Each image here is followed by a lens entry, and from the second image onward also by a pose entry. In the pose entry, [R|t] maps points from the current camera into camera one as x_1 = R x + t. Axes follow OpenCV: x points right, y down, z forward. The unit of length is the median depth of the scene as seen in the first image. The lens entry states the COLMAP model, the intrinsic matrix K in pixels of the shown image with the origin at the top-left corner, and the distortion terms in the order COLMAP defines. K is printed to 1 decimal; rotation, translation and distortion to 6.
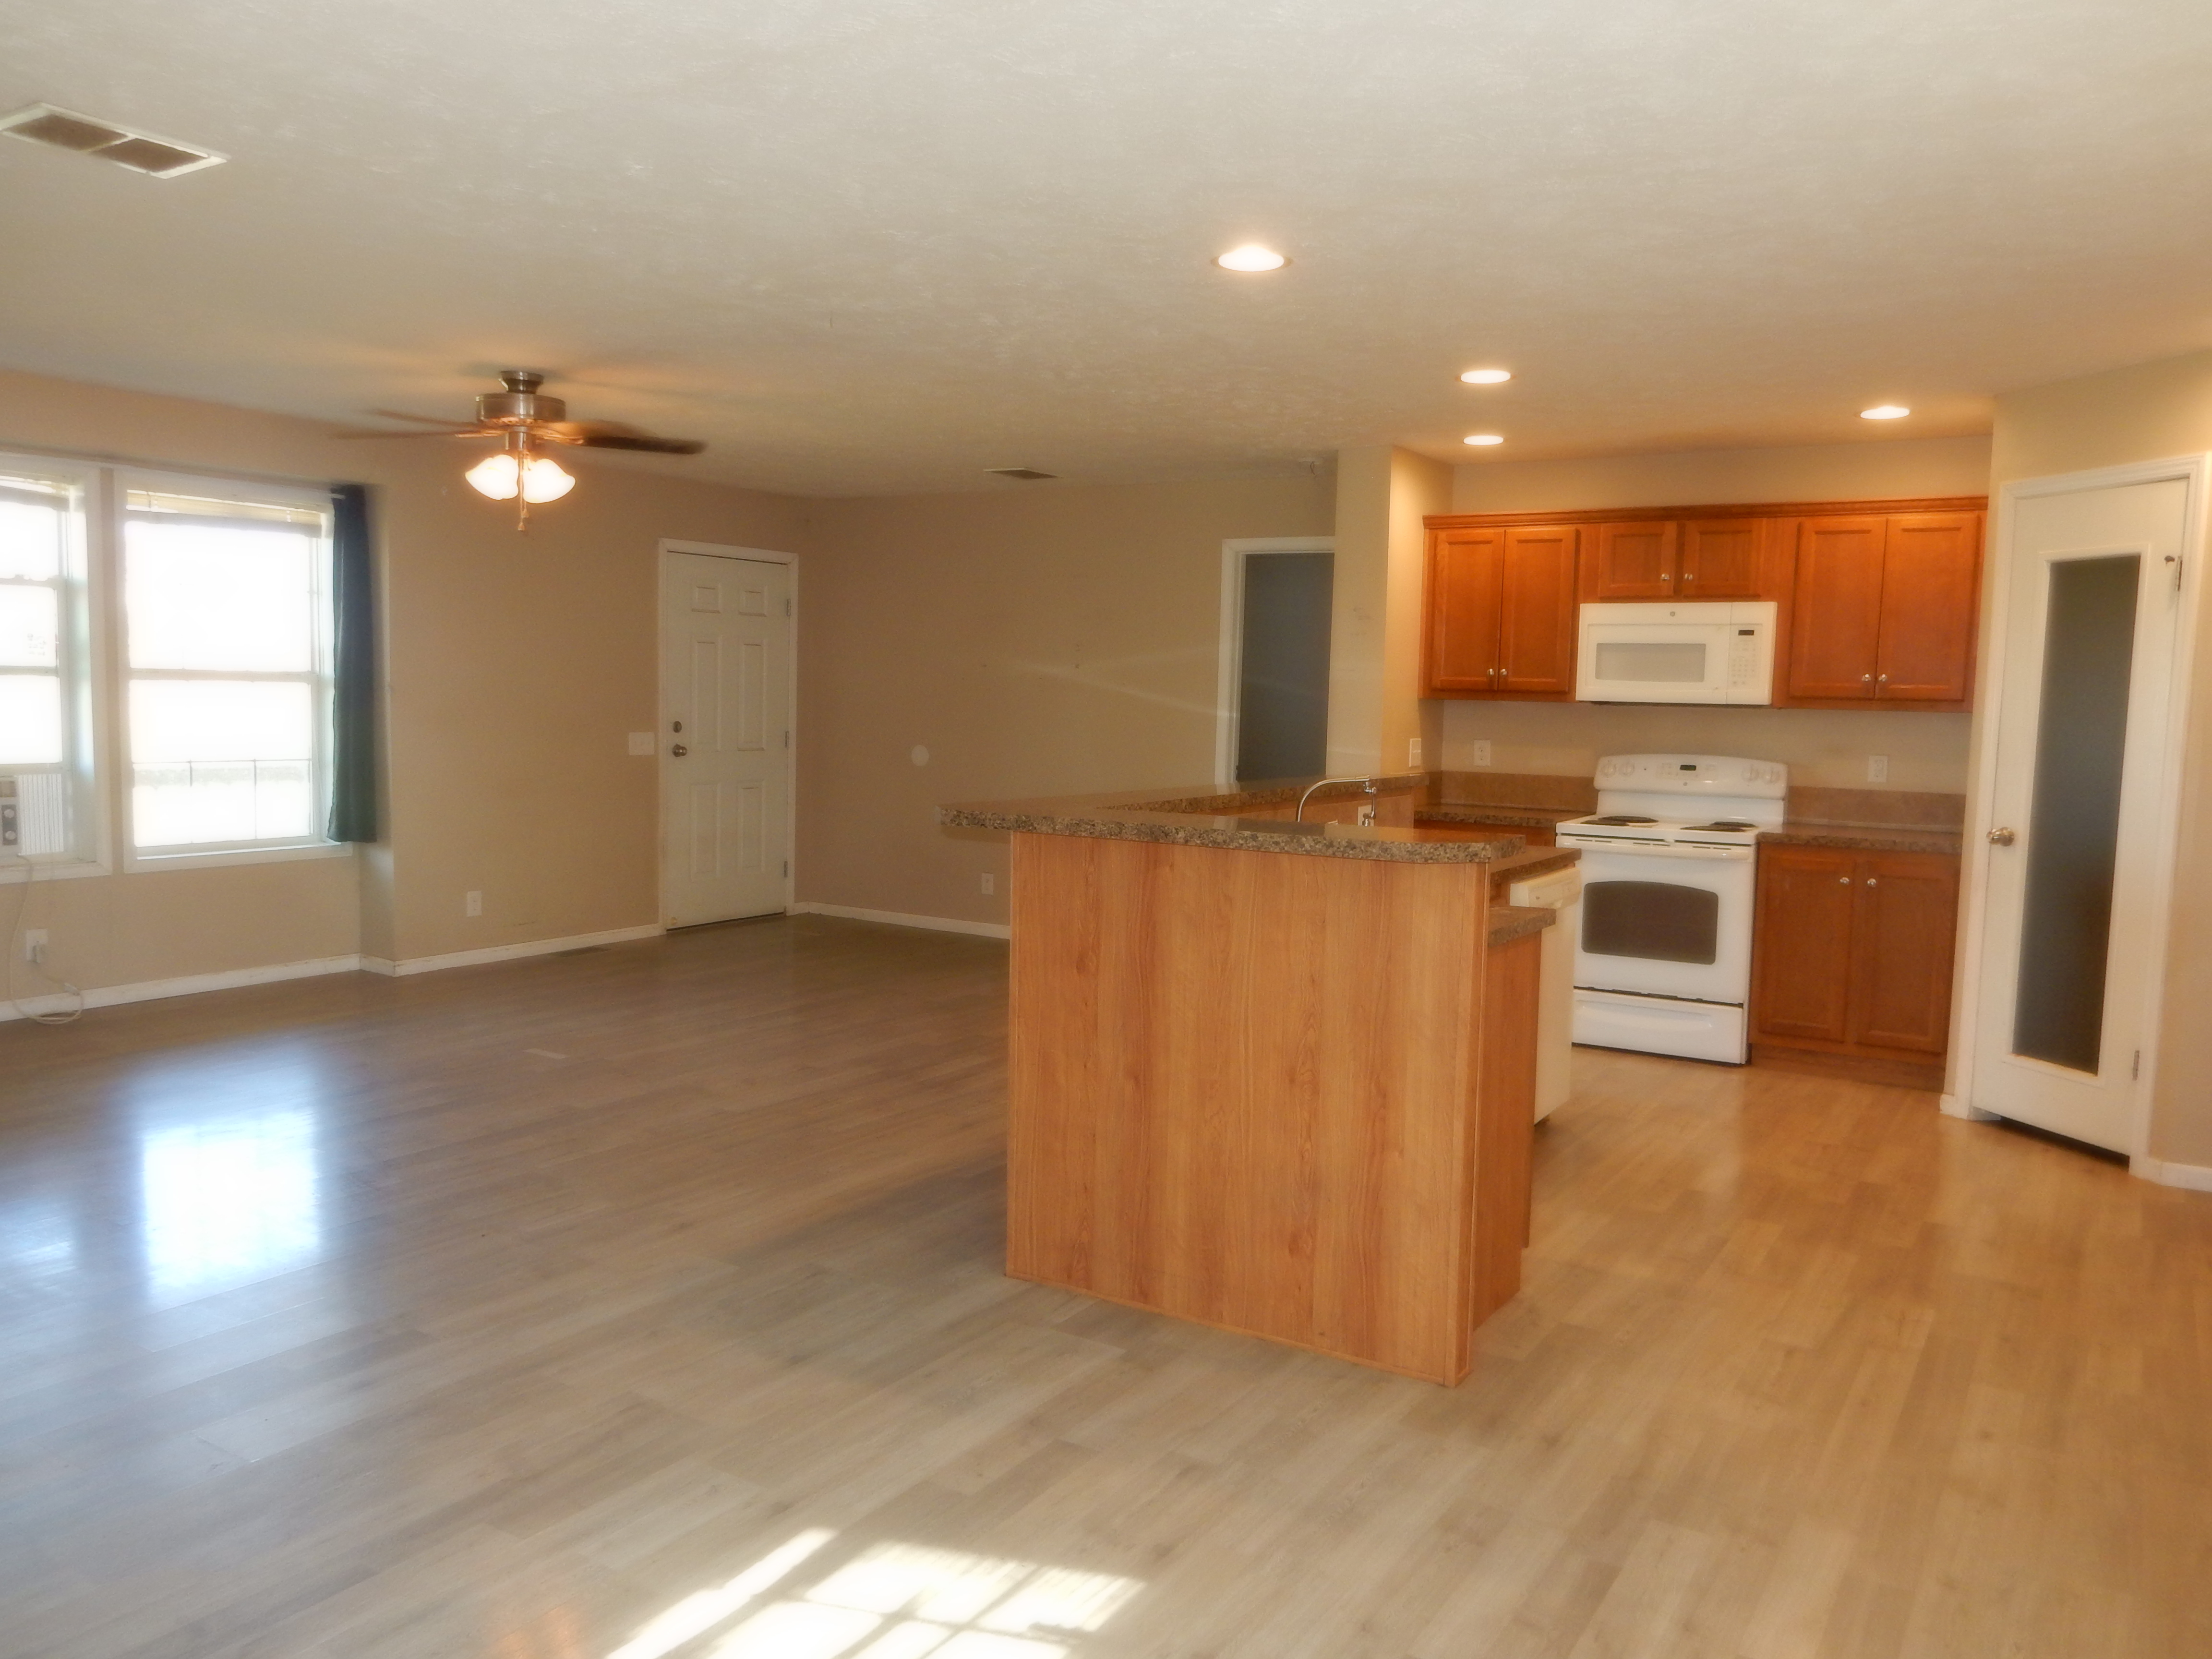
lens RADIAL K [[1631.0, 0, 1108.1], [0, 1631.0, 837.6], [0, 0, 1]] dist [-0.001224, 0.003162]
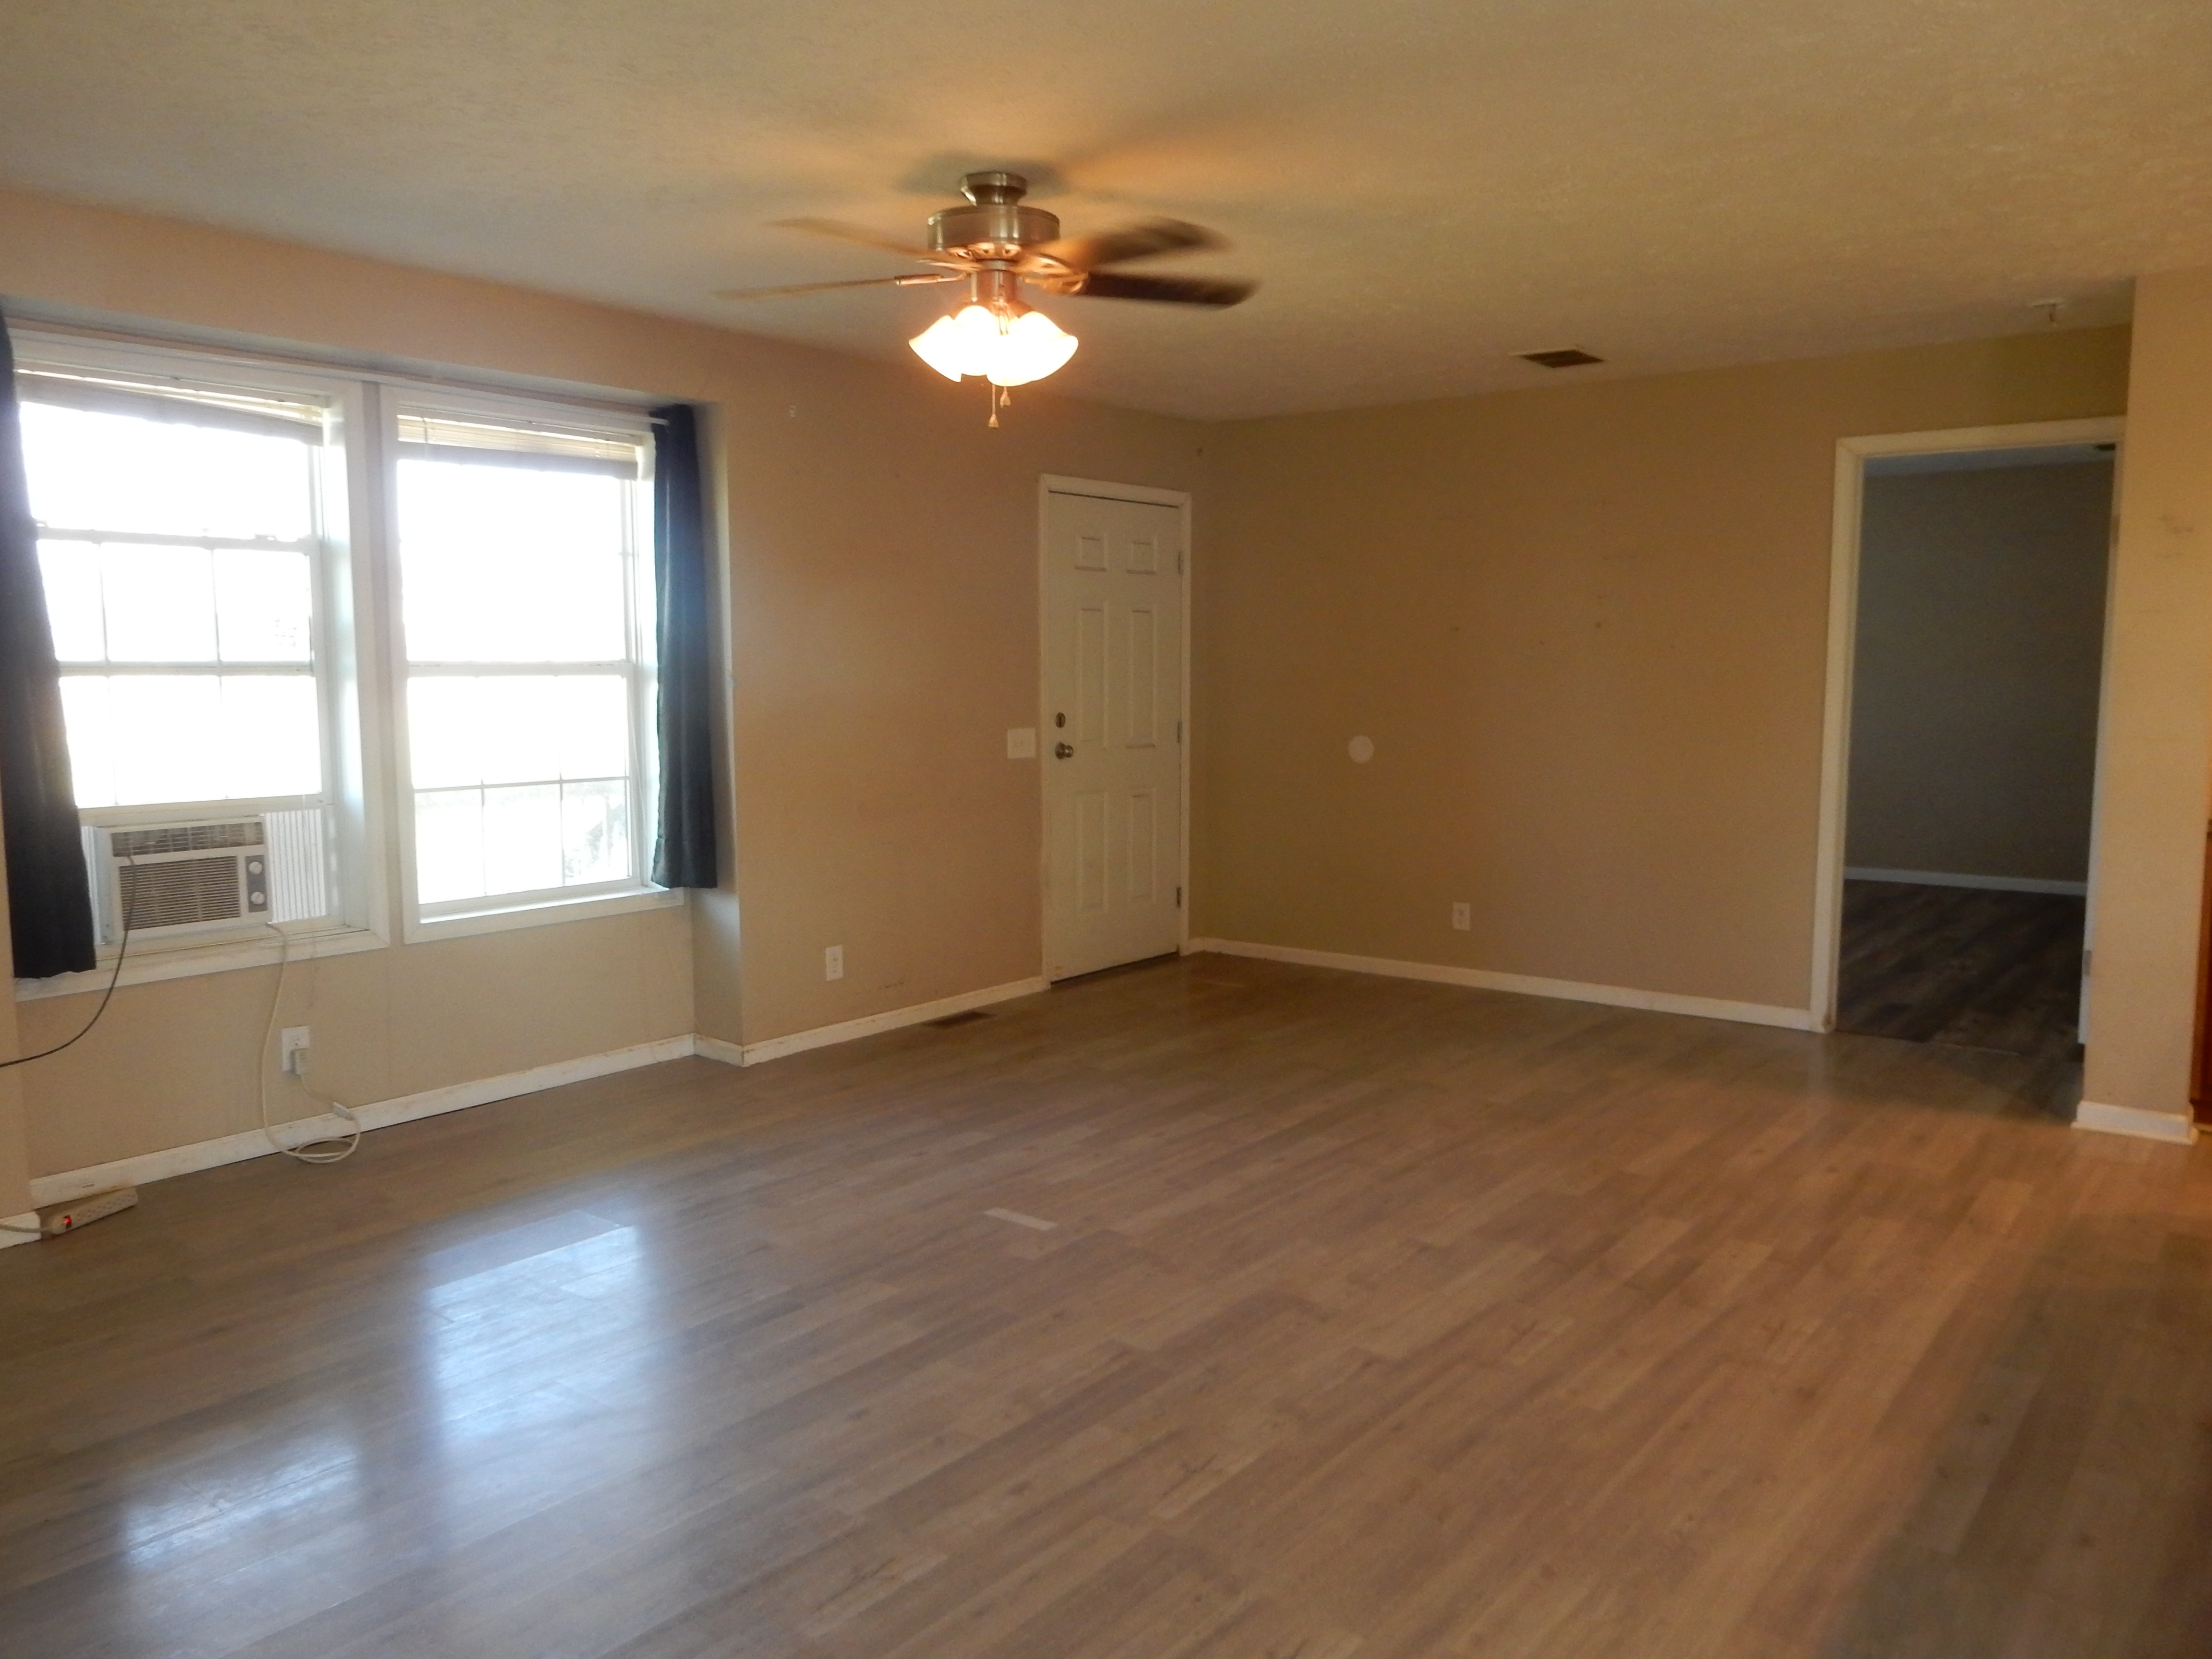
lens RADIAL K [[1631.0, 0, 1104.5], [0, 1631.0, 834.7], [0, 0, 1]] dist [-0.001224, 0.003162]
pose [[0.994255, -0.017686, -0.105569, -0.220392], [0.018893, 0.999767, 0.010441, -0.028984], [0.105360, -0.012375, 0.994357, 0.317290]]
